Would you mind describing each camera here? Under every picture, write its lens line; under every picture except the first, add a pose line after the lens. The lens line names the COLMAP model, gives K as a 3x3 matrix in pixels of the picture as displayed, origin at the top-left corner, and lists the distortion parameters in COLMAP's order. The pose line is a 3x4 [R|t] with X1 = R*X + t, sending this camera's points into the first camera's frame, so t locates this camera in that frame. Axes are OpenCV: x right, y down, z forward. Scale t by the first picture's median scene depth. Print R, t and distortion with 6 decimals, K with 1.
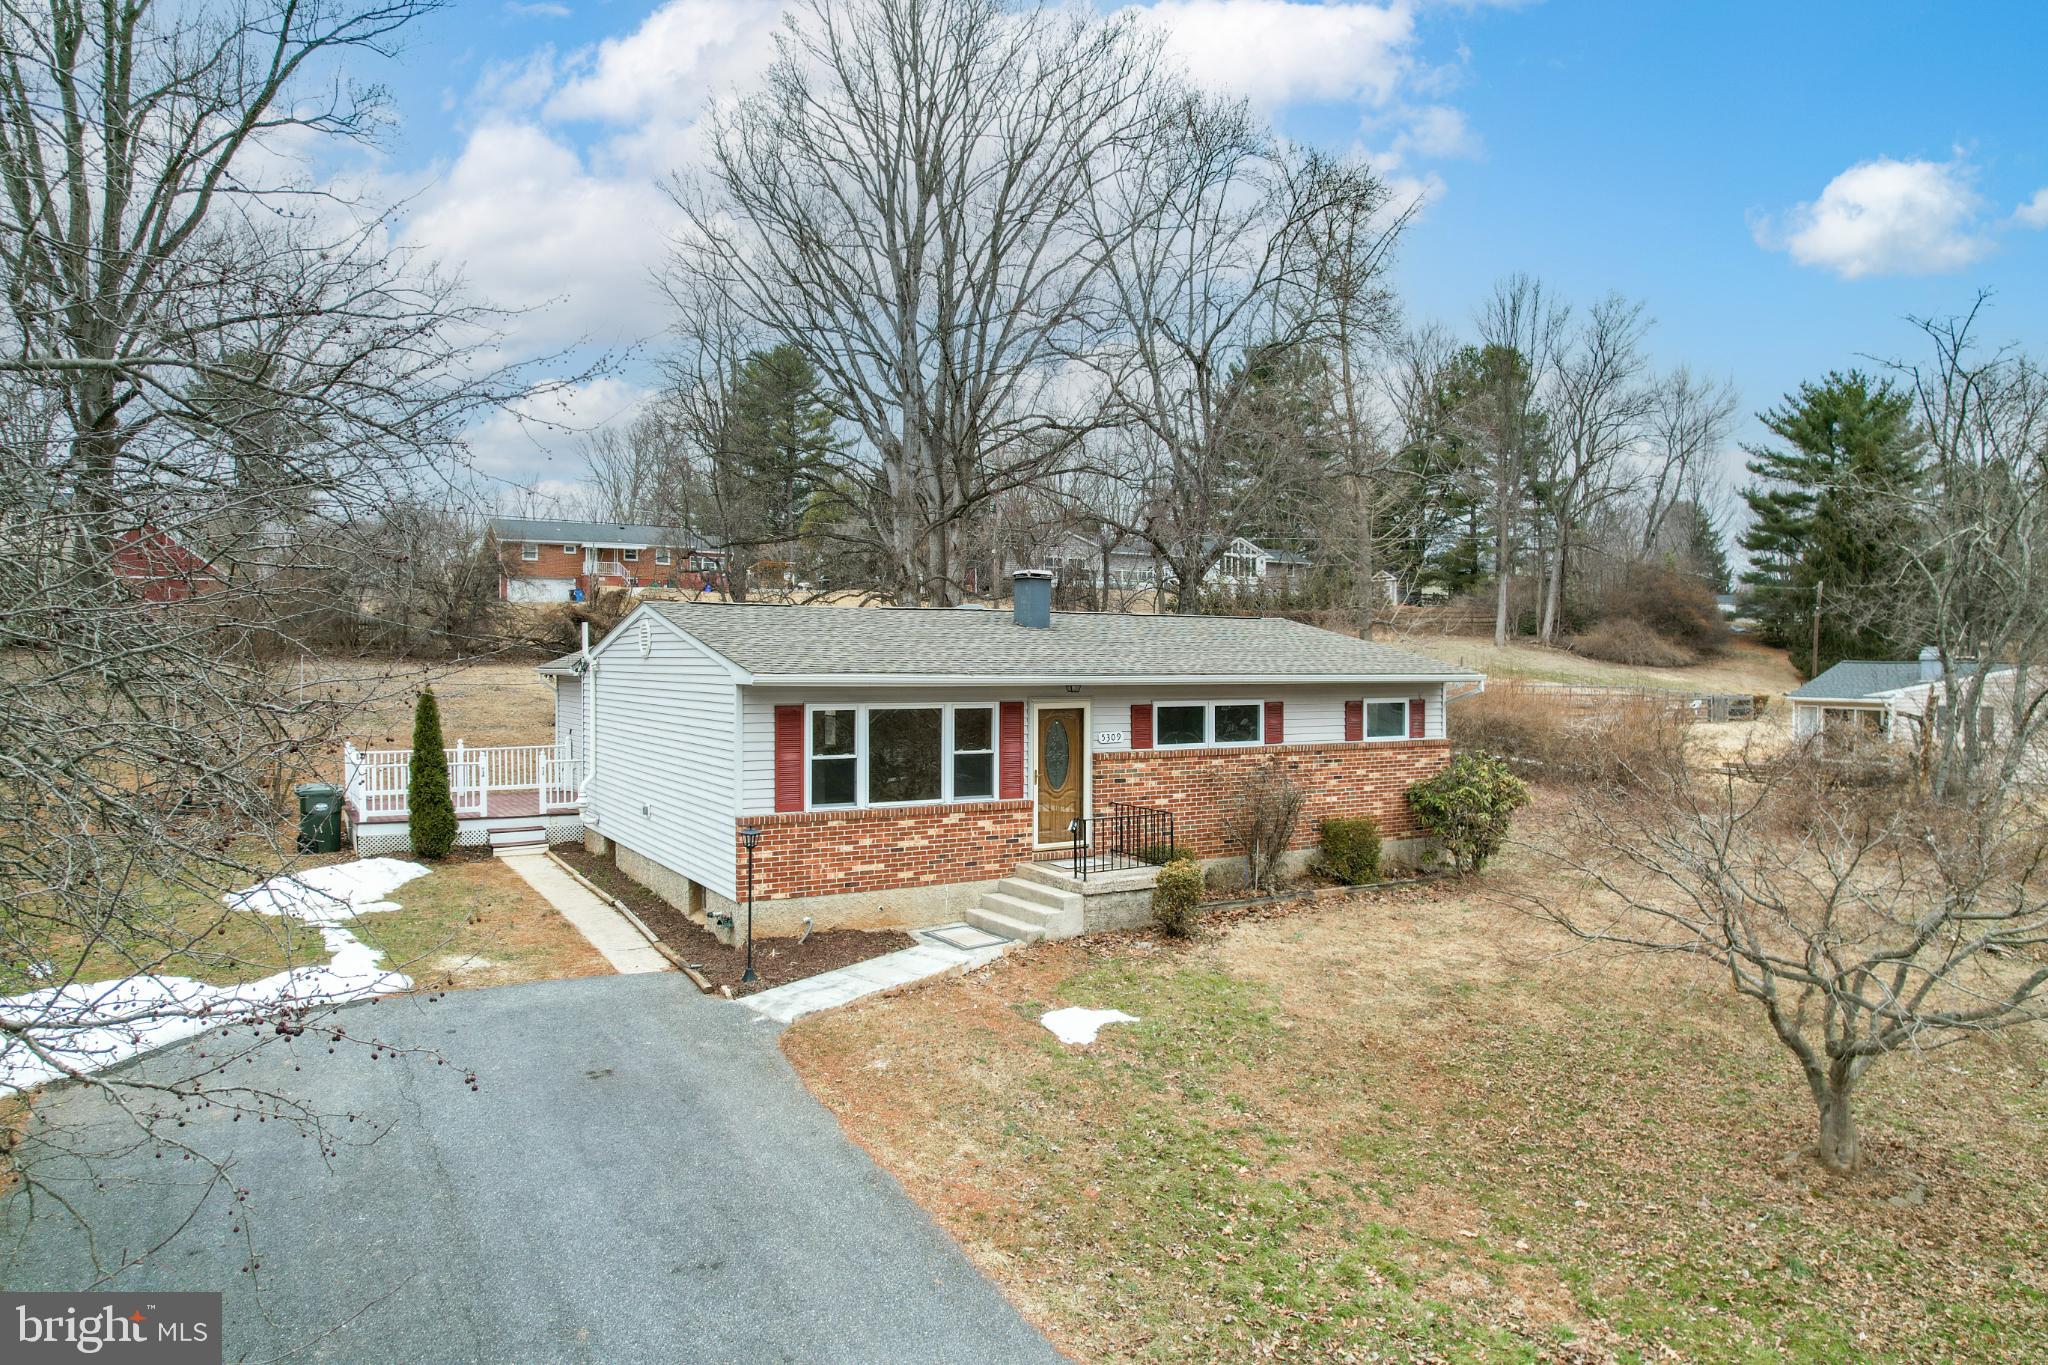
lens RADIAL K [[1314.7, 0, 1025.5], [0, 1314.7, 696.2], [0, 0, 1]] dist [-0.062078, 0.045798]
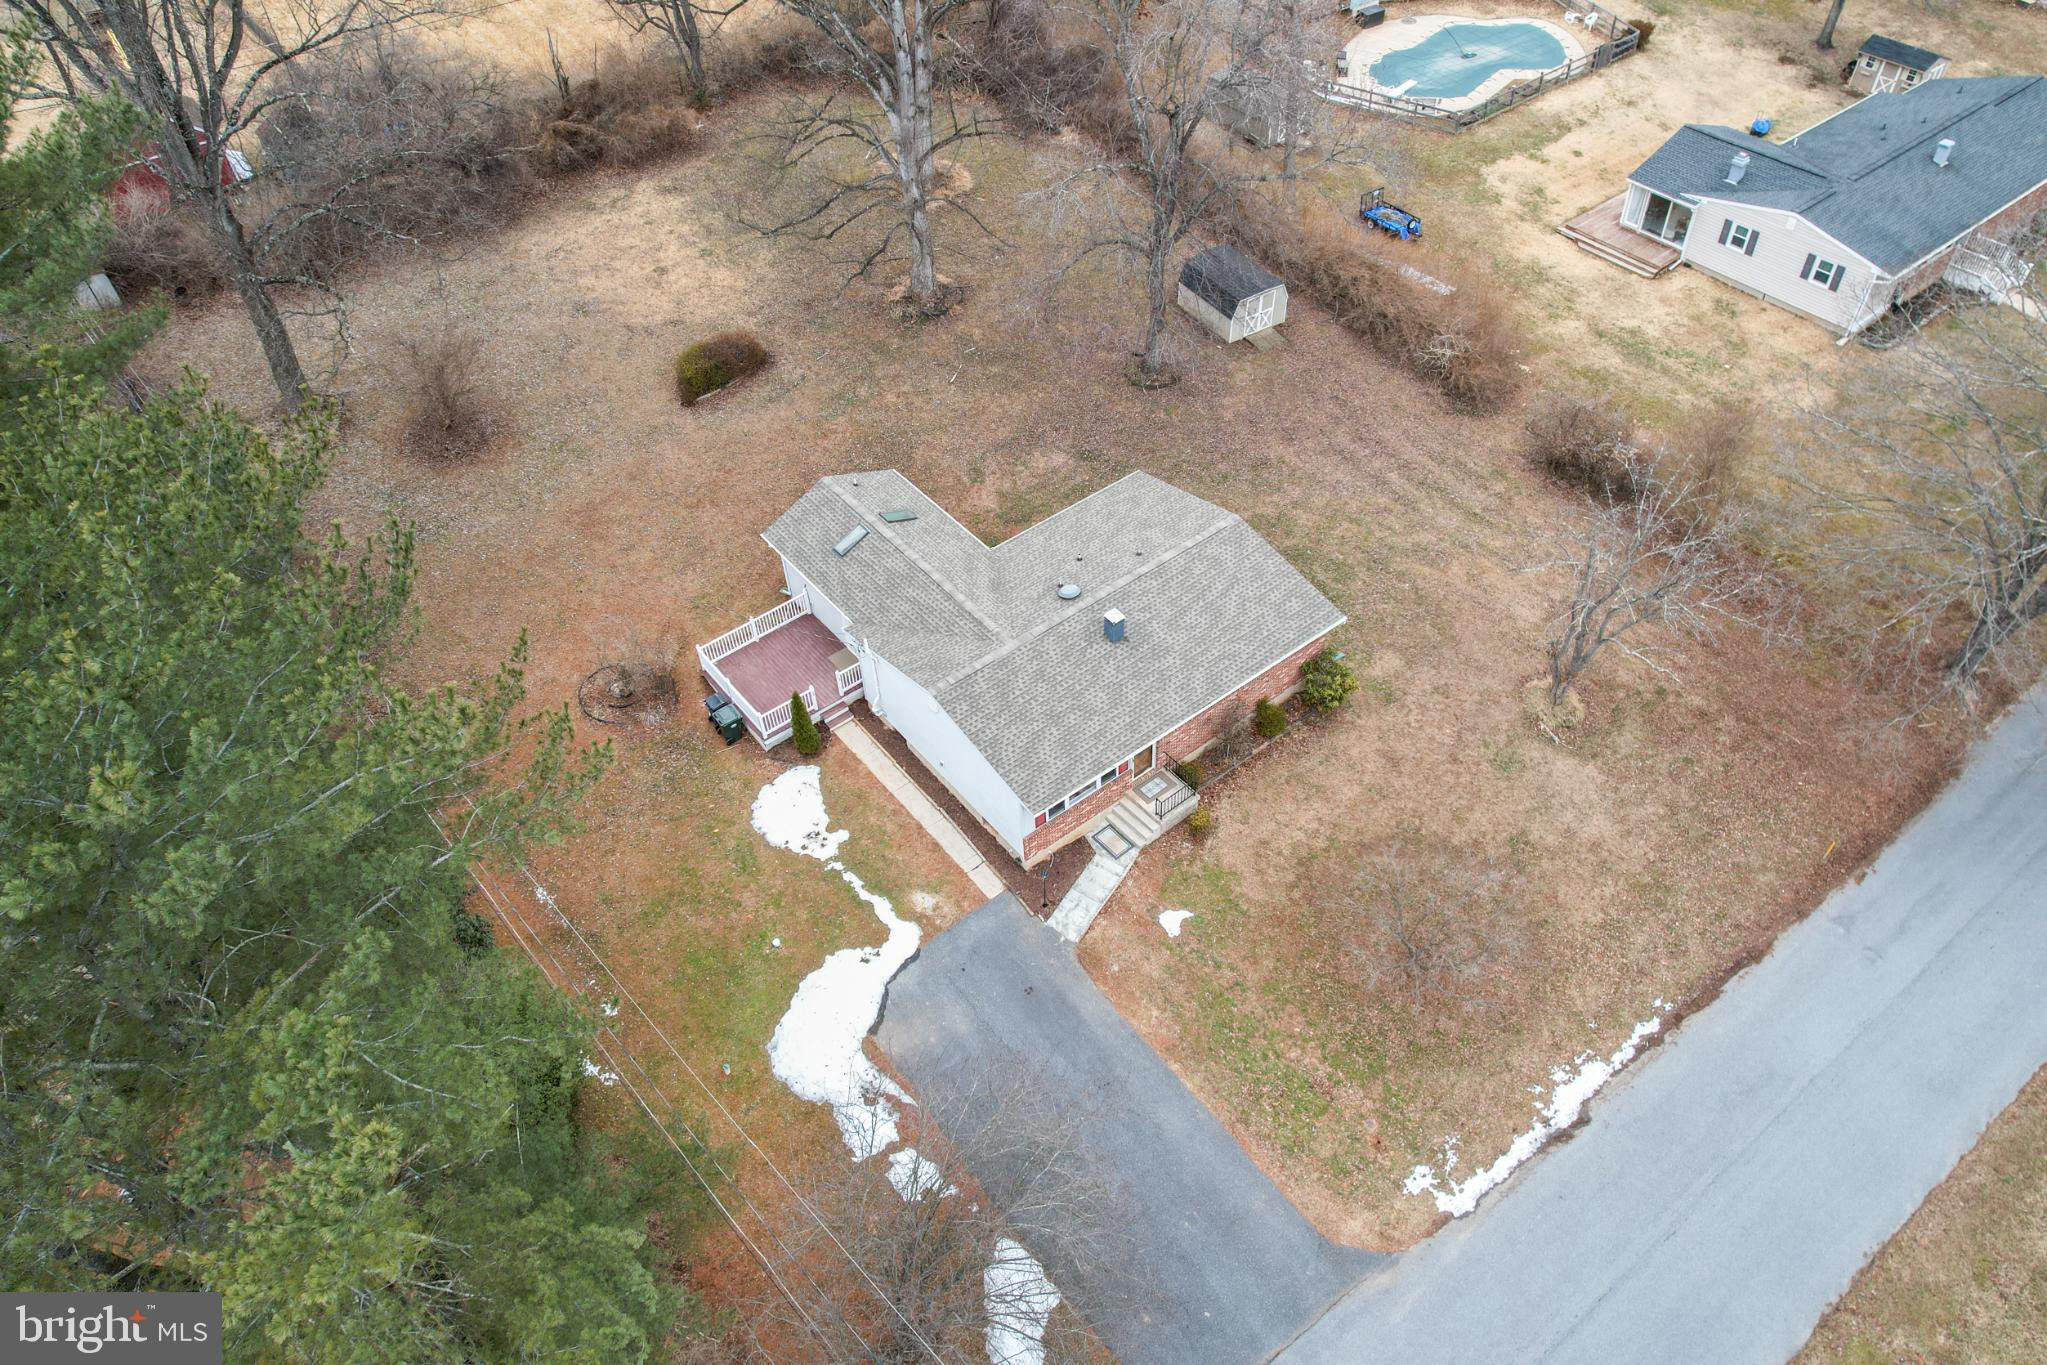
lens RADIAL K [[1391.9, 0, 1029.4], [0, 1391.9, 726.8], [0, 0, 1]] dist [-0.045550, 0.008253]
pose [[0.991216, -0.123935, 0.046157, -0.271500], [0.053124, 0.692740, 0.719228, -1.701588], [-0.121113, -0.710459, 0.693239, -0.569893]]
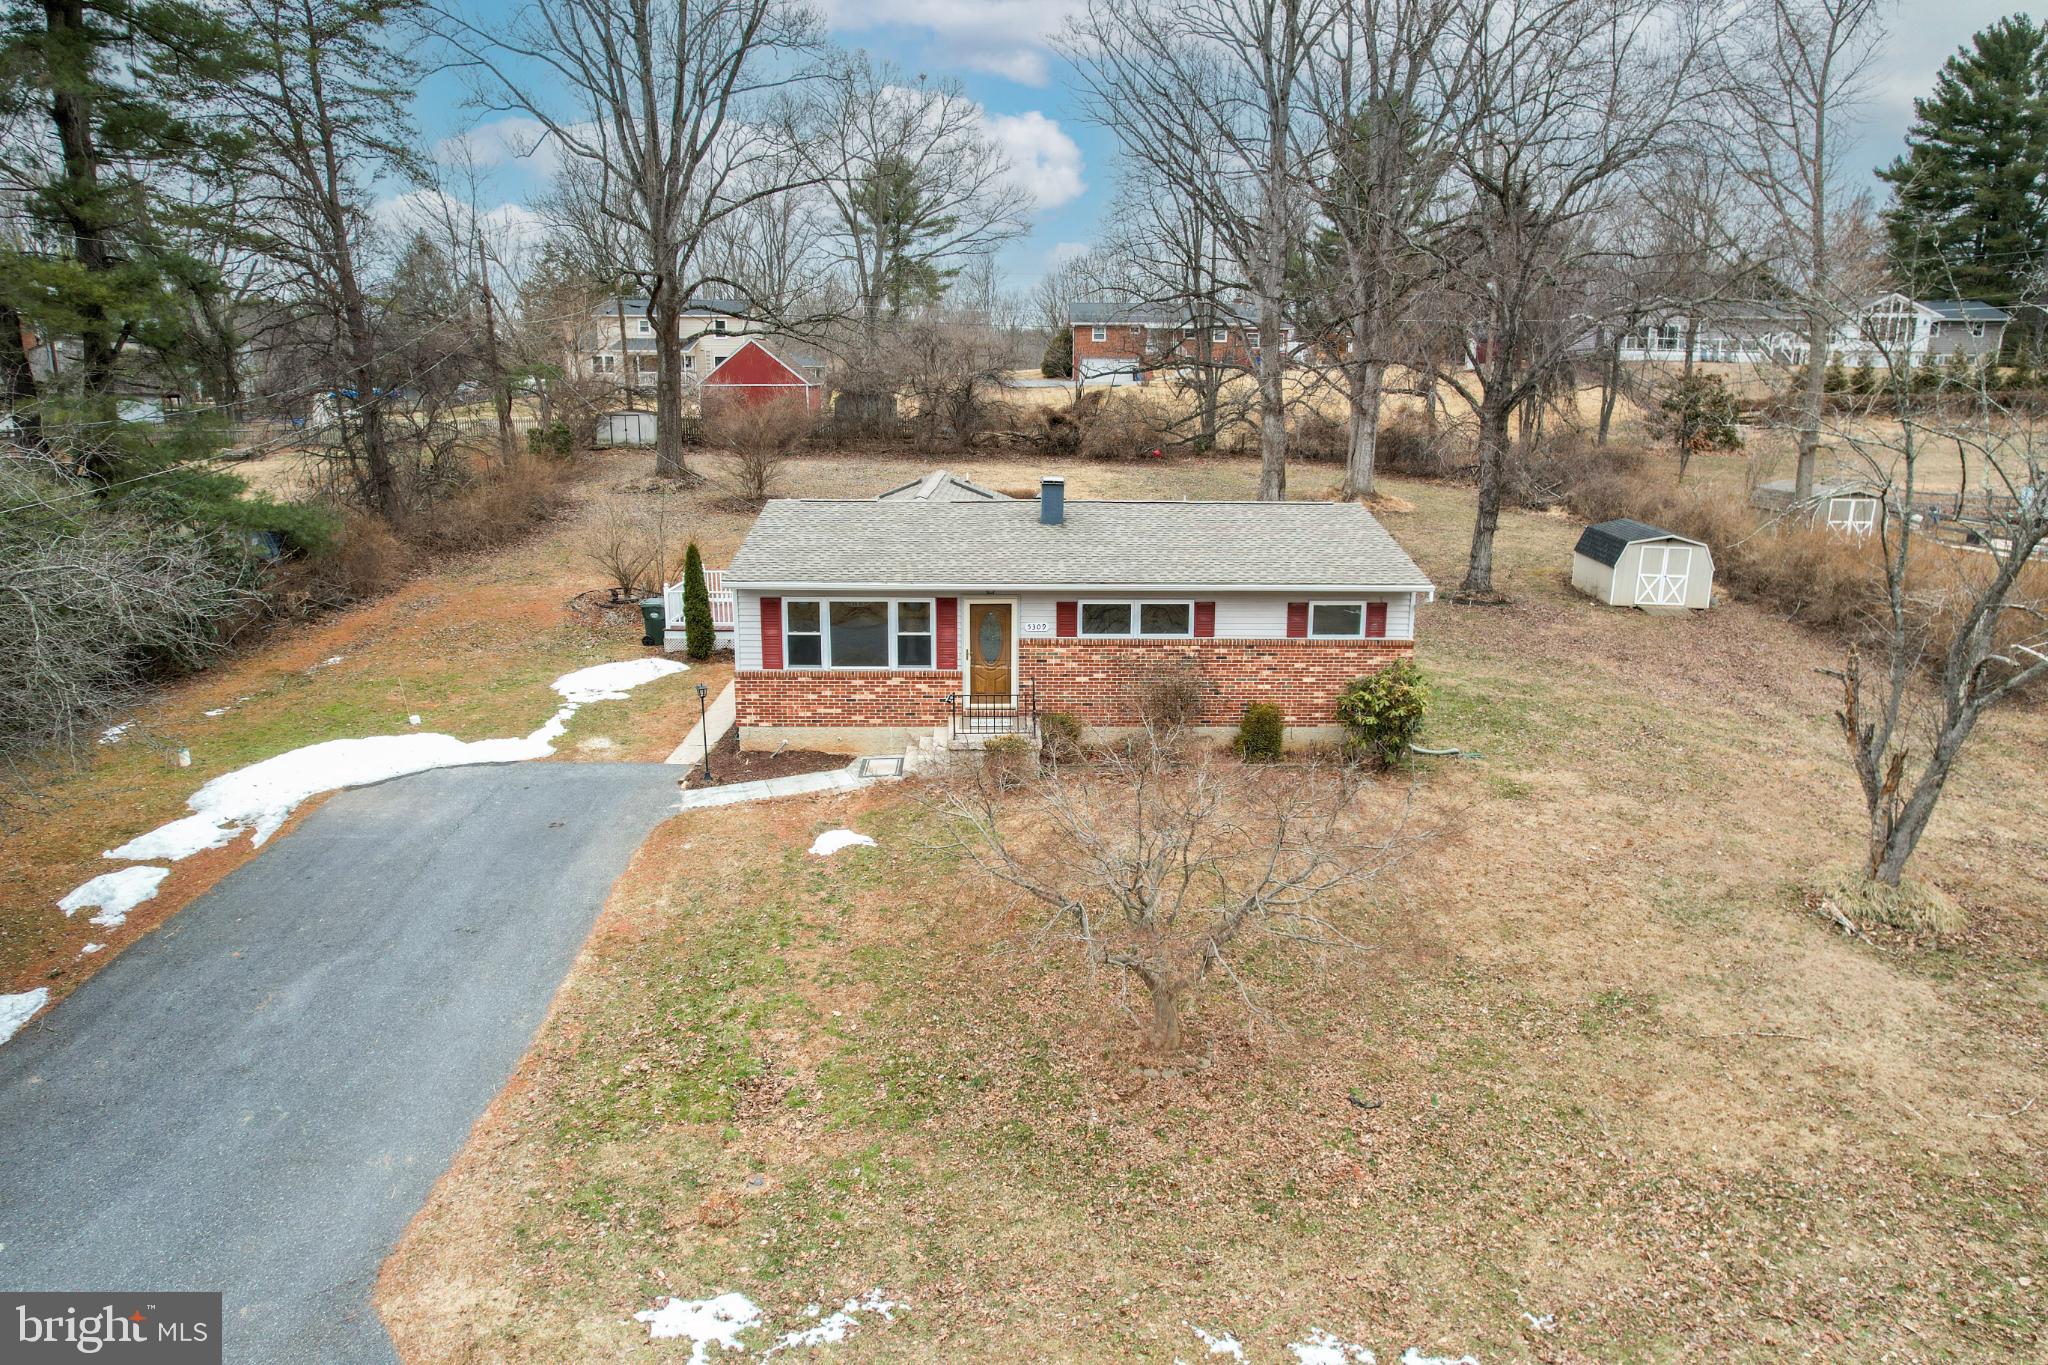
lens RADIAL K [[1314.7, 0, 1022.5], [0, 1314.7, 684.4], [0, 0, 1]] dist [-0.062078, 0.045798]
pose [[0.867894, 0.108885, -0.484669, 0.718258], [-0.016385, 0.981425, 0.191143, -0.167111], [0.496479, -0.157951, 0.853557, -0.114868]]
